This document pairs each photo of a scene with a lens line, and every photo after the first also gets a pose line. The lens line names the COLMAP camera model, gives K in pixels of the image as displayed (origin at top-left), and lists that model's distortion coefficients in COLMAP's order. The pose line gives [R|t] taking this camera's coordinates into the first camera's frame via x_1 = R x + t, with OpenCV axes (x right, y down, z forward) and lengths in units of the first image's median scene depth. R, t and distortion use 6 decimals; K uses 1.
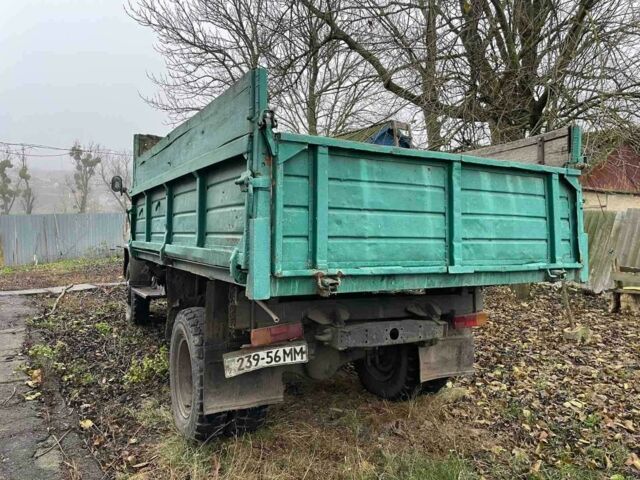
lens RADIAL K [[497.4, 0, 317.9], [0, 497.4, 228.7], [0, 0, 1]] dist [0.060038, -0.002540]
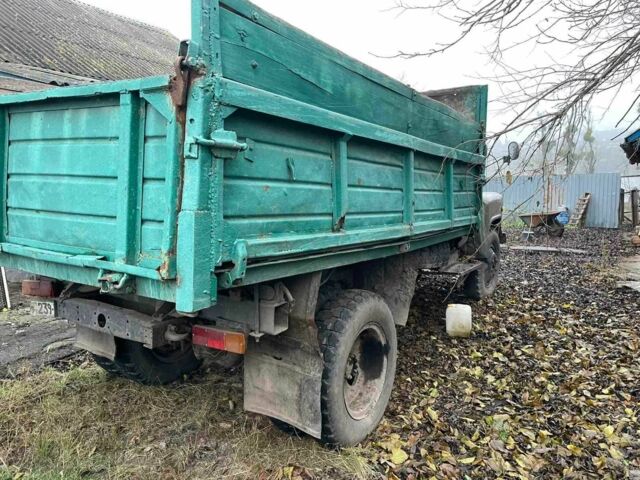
lens RADIAL K [[495.8, 0, 320.0], [0, 495.8, 240.0], [0, 0, 1]] dist [0.043781, -0.003974]
pose [[0.467567, 0.097097, -0.878609, 1.132320], [-0.011673, 0.994540, 0.103697, -0.014785], [0.883881, -0.038229, 0.466147, 1.014941]]
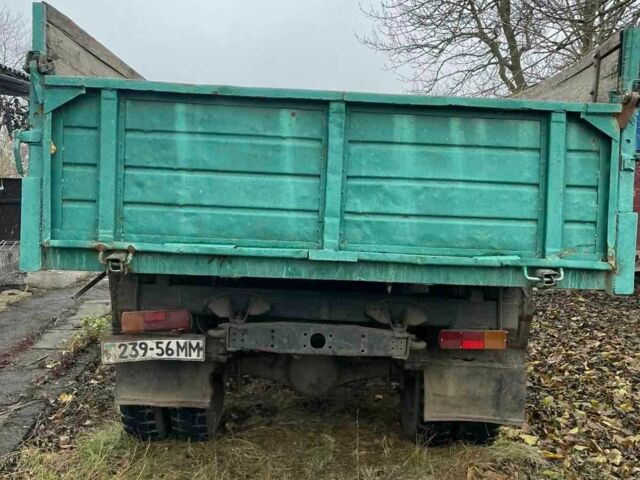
lens RADIAL K [[660.4, 0, 320.0], [0, 660.4, 240.0], [0, 0, 1]] dist [0.078462, -0.019431]
pose [[0.879257, 0.048896, -0.473831, 0.662731], [-0.024479, 0.998041, 0.057567, 0.005892], [0.475718, -0.039018, 0.878732, 0.159657]]
